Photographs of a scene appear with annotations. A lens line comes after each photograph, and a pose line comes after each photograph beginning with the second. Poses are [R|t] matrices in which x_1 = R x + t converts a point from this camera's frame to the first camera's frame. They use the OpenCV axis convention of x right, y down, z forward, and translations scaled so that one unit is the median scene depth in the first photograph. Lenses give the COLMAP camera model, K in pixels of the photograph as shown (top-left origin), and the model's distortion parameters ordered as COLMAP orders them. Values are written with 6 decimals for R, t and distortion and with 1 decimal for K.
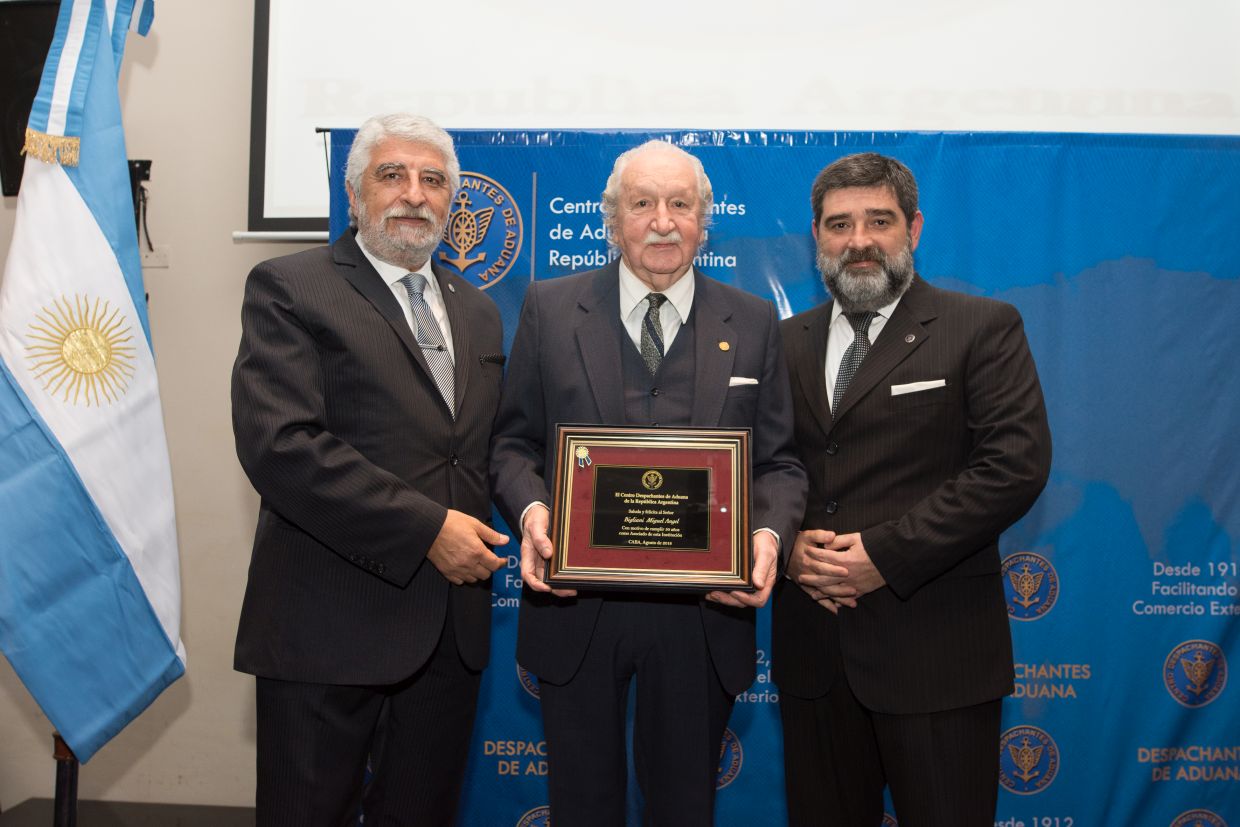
lens RADIAL K [[1097.3, 0, 622.3], [0, 1097.3, 410.5], [0, 0, 1]] dist [-0.018015, -0.011841]
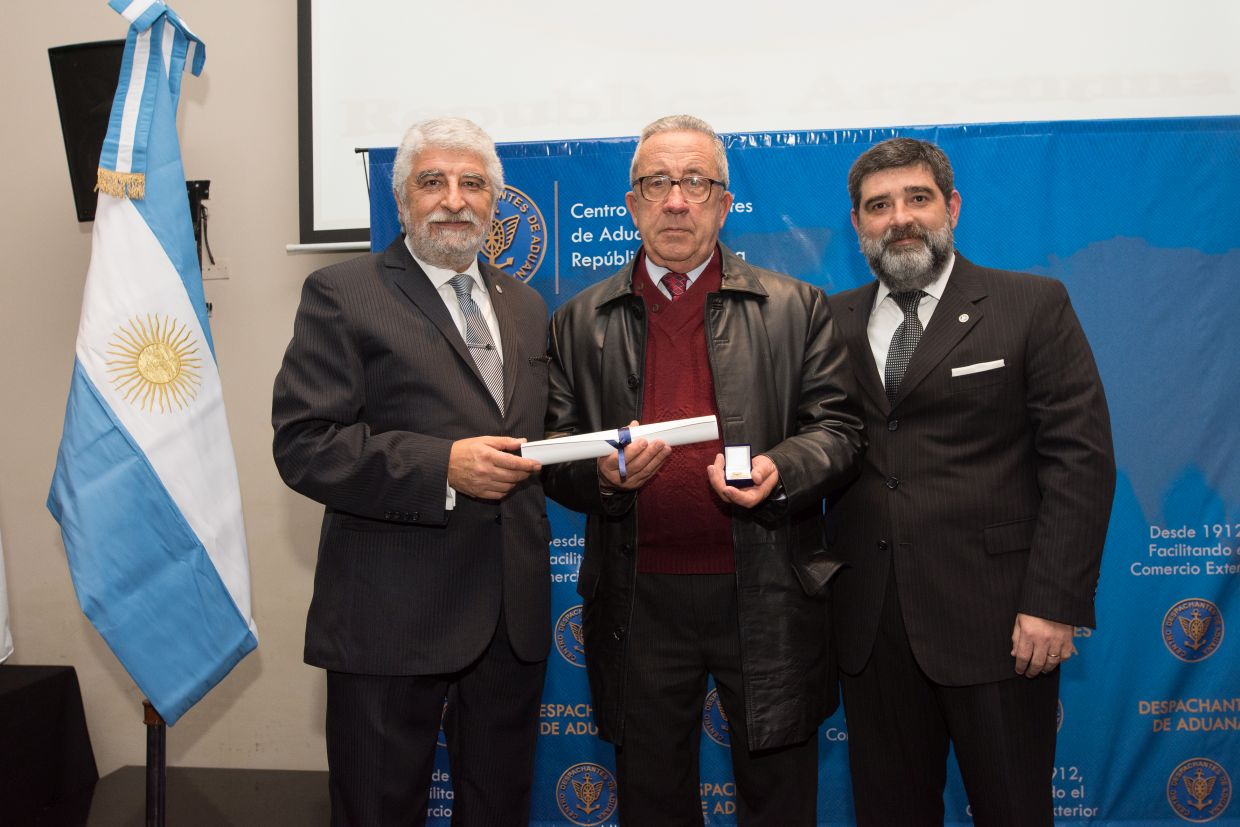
lens RADIAL K [[1097.3, 0, 619.4], [0, 1097.3, 413.1], [0, 0, 1]] dist [-0.018015, -0.011841]
pose [[0.997781, -0.031785, -0.058510, 0.039638], [0.032987, 0.999262, 0.019690, -0.008025], [0.057841, -0.021576, 0.998093, -0.082511]]
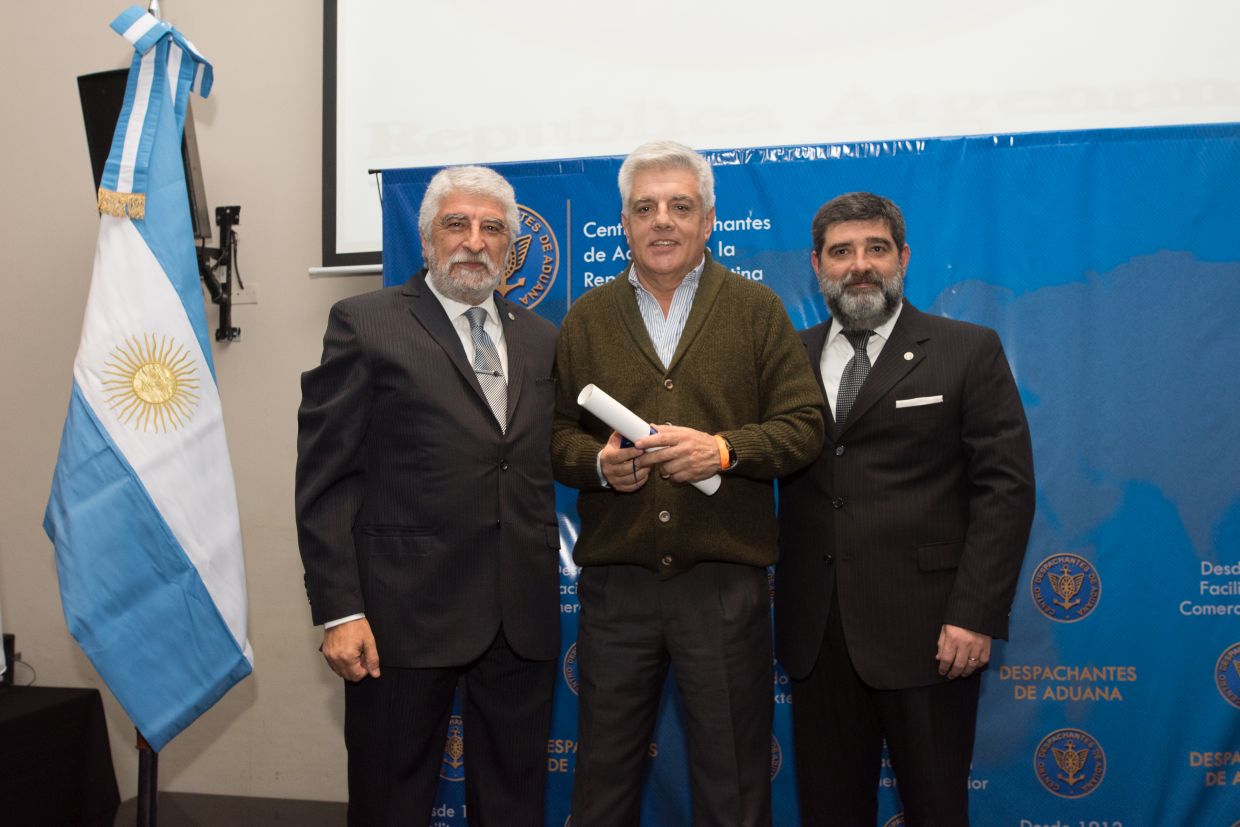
lens RADIAL K [[1097.3, 0, 617.7], [0, 1097.3, 412.6], [0, 0, 1]] dist [-0.018015, -0.011841]
pose [[0.990422, -0.030979, -0.134555, 0.105604], [0.029364, 0.999471, -0.013974, 0.004101], [0.134916, 0.009889, 0.990808, -0.038839]]
